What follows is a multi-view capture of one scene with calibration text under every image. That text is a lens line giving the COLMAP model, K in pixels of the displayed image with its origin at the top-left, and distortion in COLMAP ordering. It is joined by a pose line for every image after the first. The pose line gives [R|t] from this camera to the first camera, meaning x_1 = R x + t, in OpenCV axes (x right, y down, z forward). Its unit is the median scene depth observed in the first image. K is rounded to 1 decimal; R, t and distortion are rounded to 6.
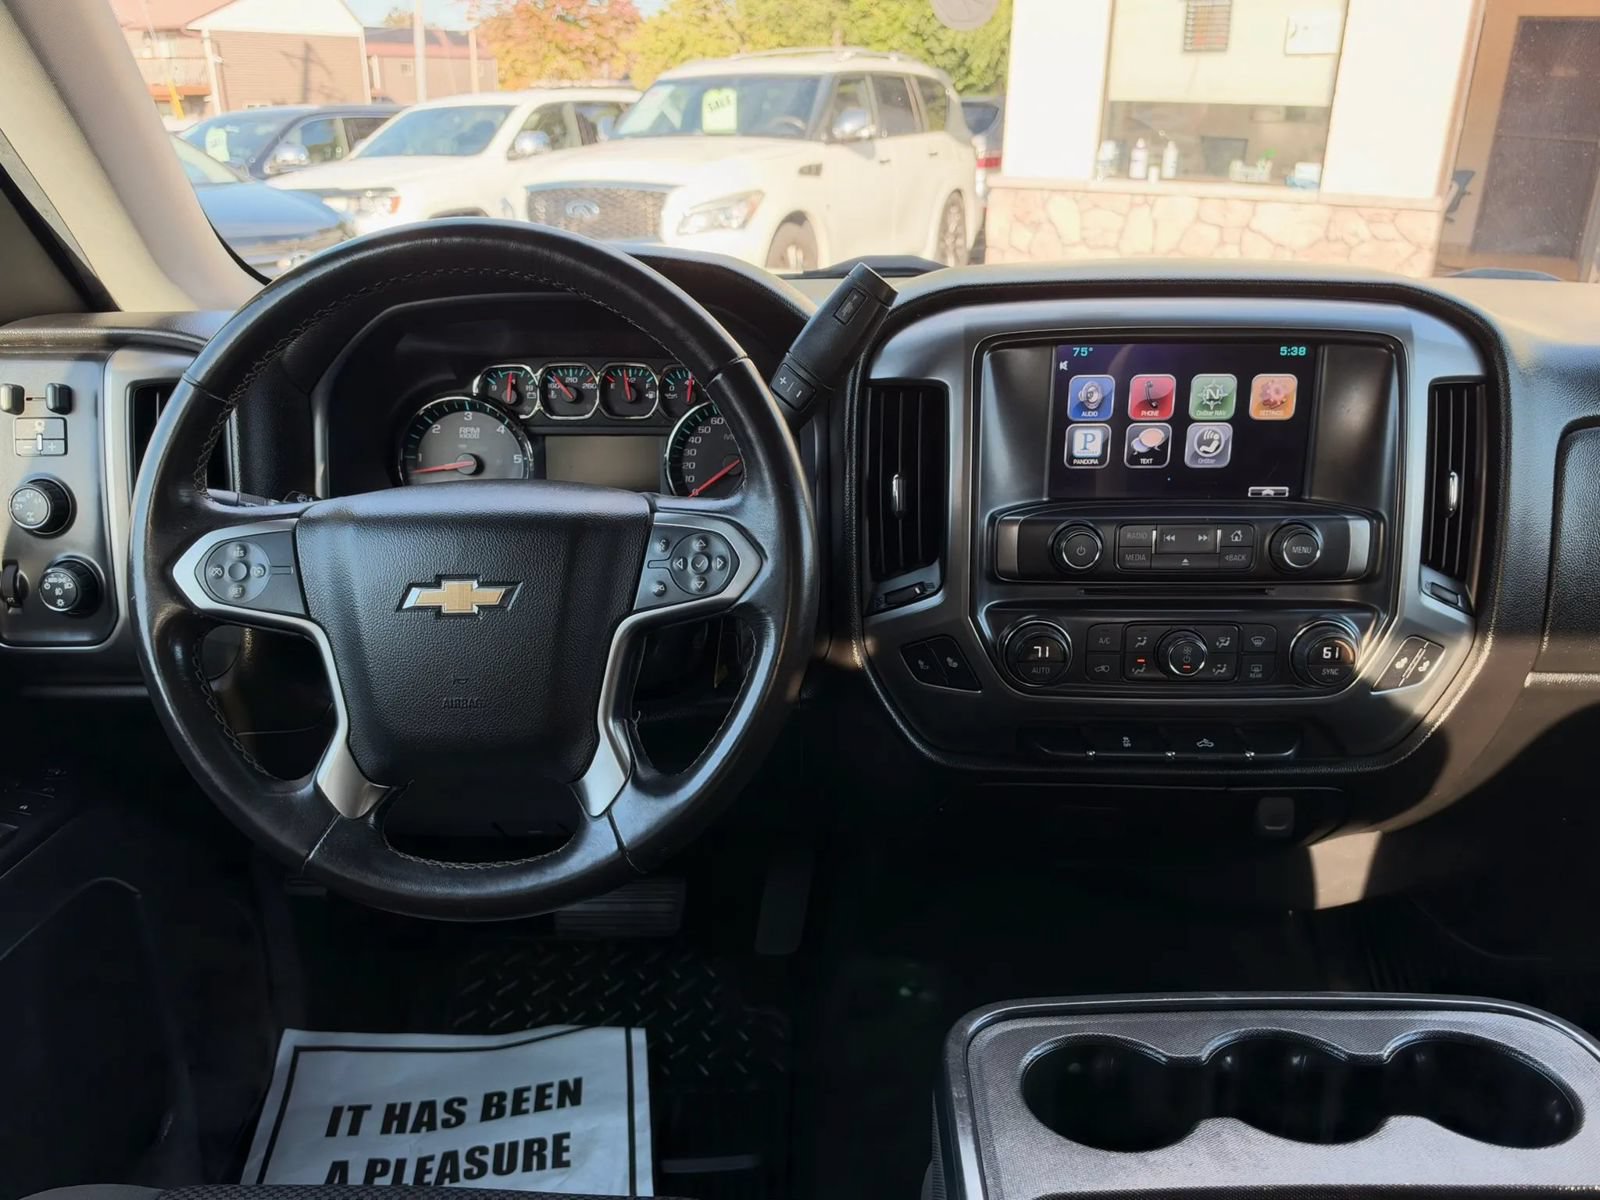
lens RADIAL K [[1176.5, 0, 816.0], [0, 1176.5, 598.2], [0, 0, 1]] dist [0.001278, -0.027667]
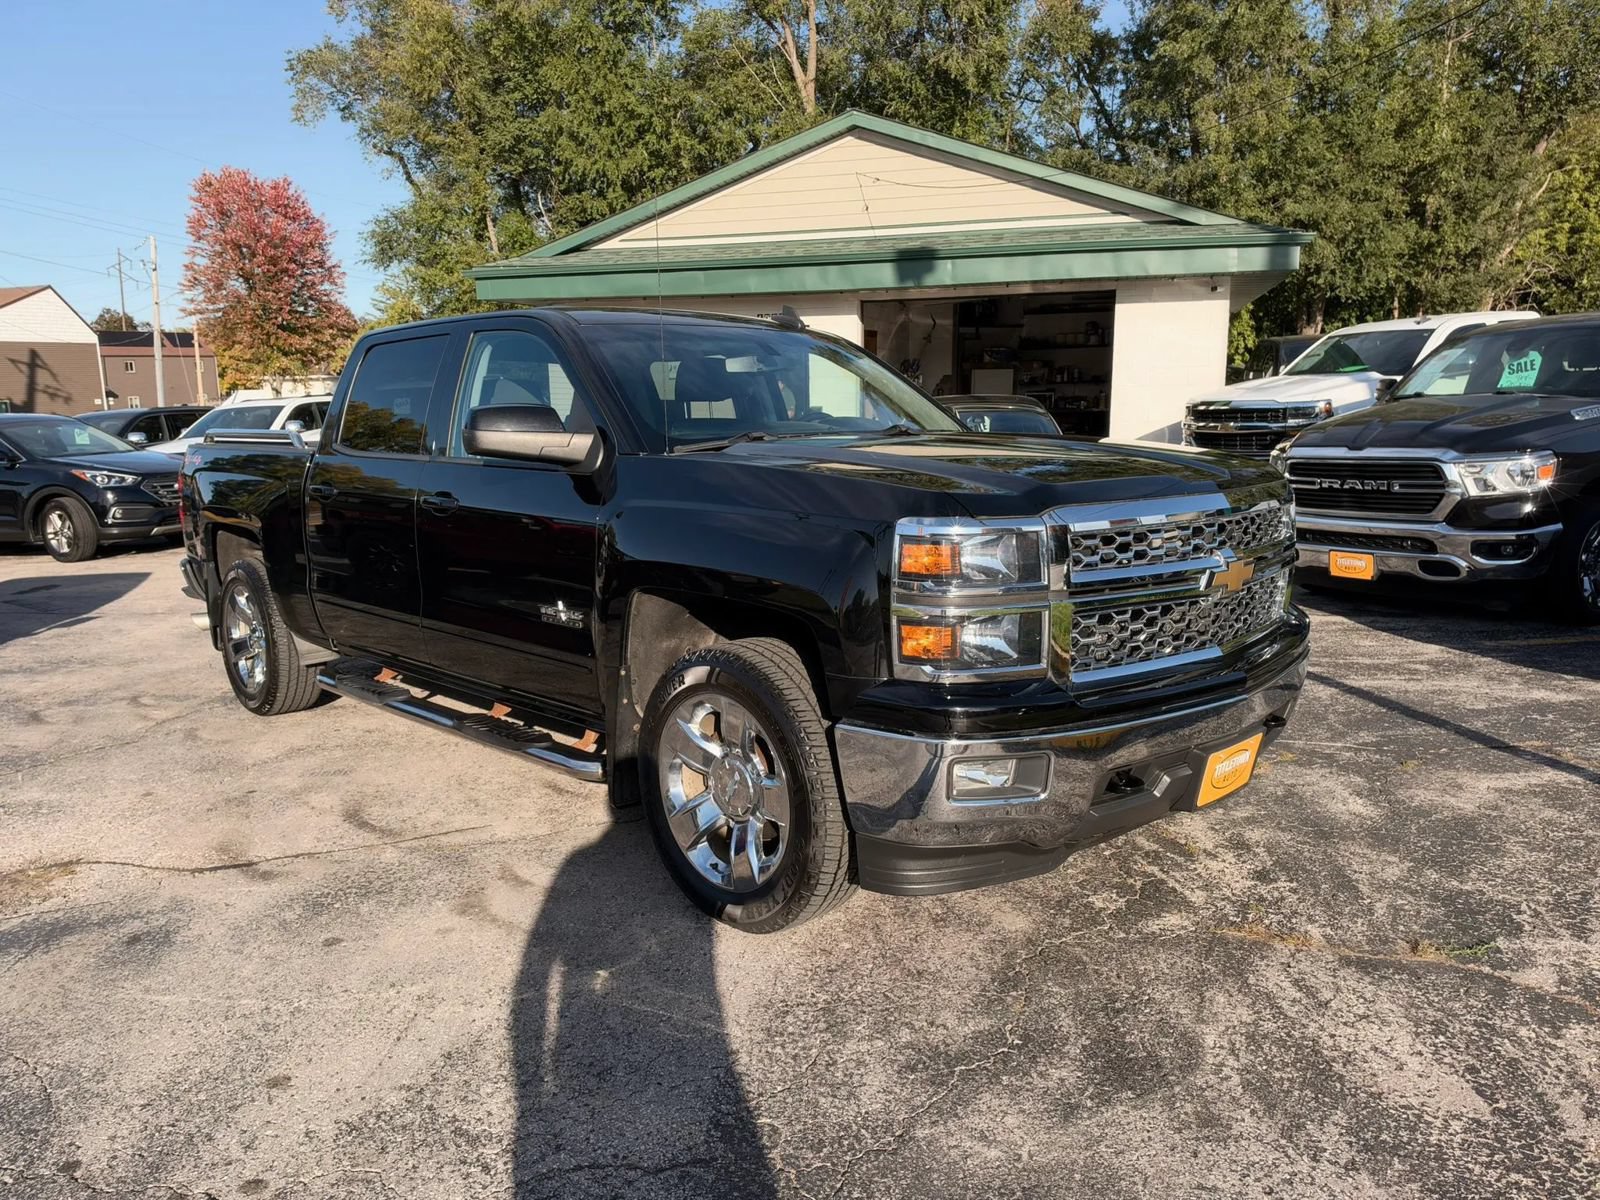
lens RADIAL K [[1158.2, 0, 797.1], [0, 1158.2, 607.2], [0, 0, 1]] dist [-0.015338, 0.001748]
pose [[0.974981, -0.067054, 0.211932, 1.091470], [0.109106, 0.975026, -0.193445, 3.030428], [-0.193668, 0.211728, 0.957948, -7.695642]]
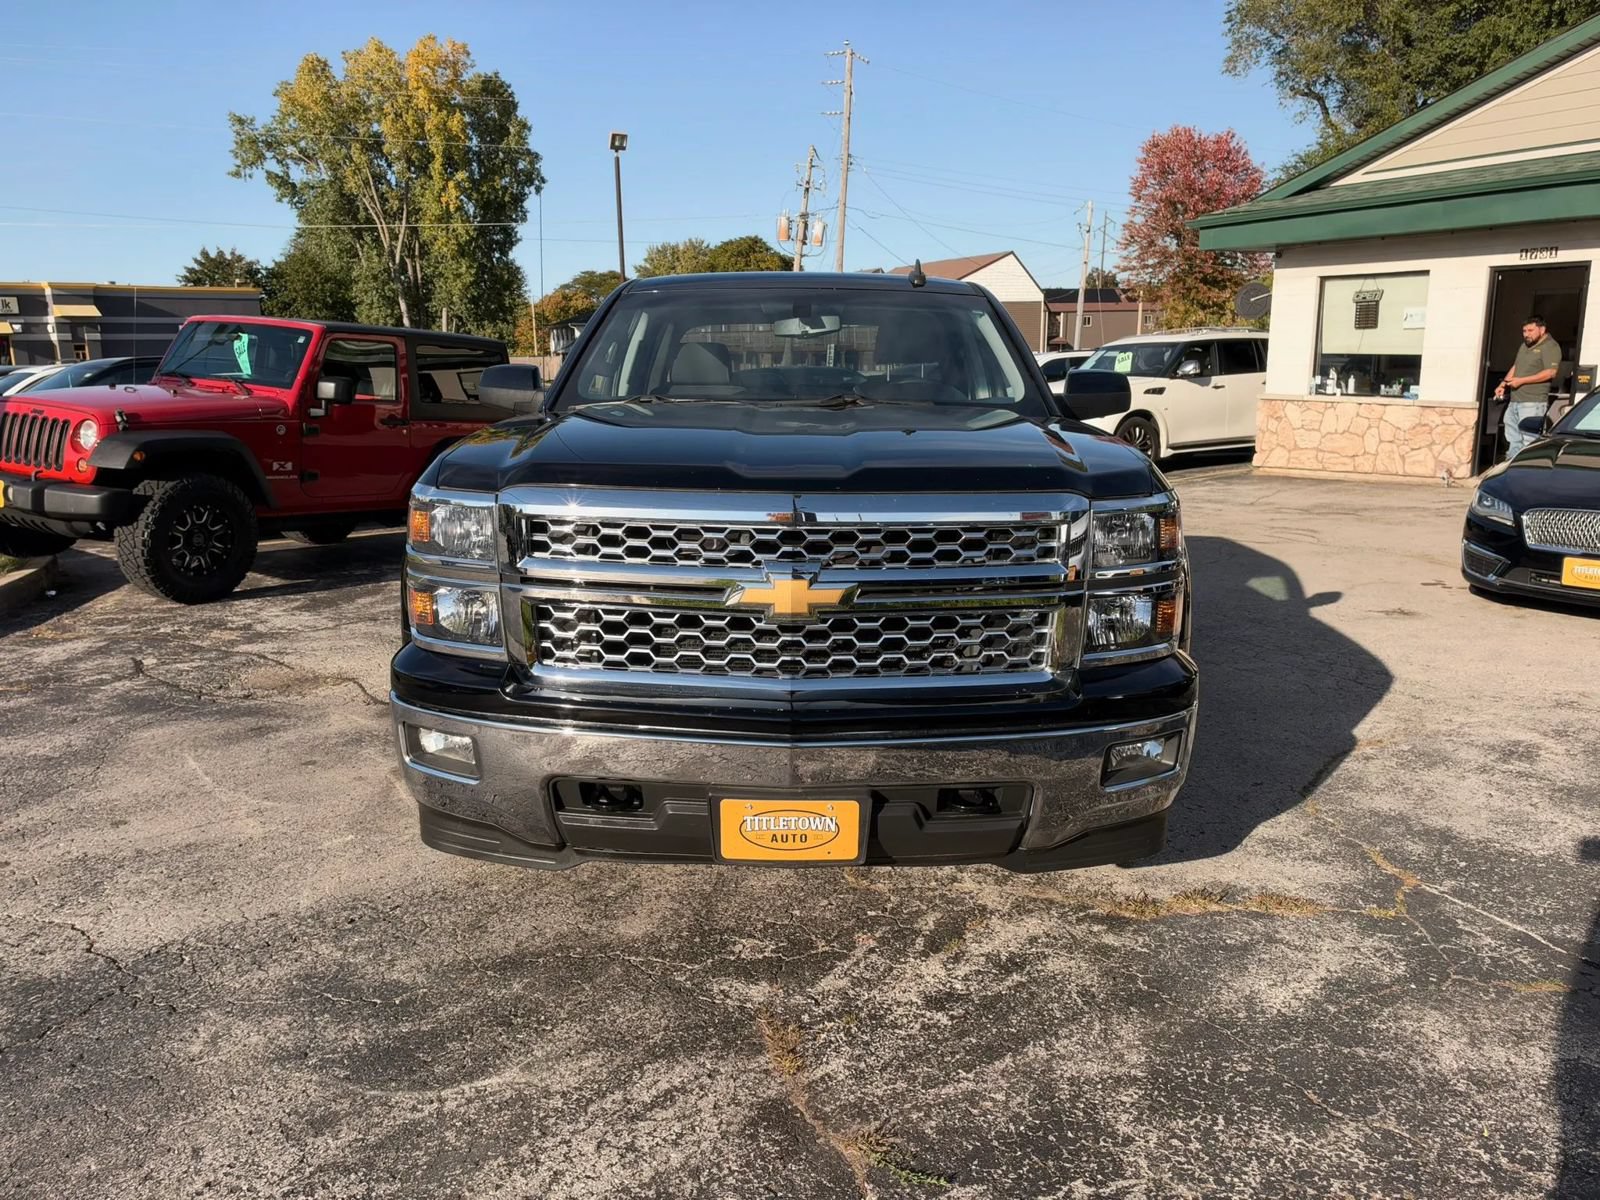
lens RADIAL K [[1152.7, 0, 805.0], [0, 1152.7, 608.0], [0, 0, 1]] dist [0.014589, -0.036365]
pose [[0.849500, 0.094179, -0.519114, 4.415259], [-0.183884, 0.975094, -0.124011, 2.787932], [0.494506, 0.200804, 0.845661, -7.013636]]
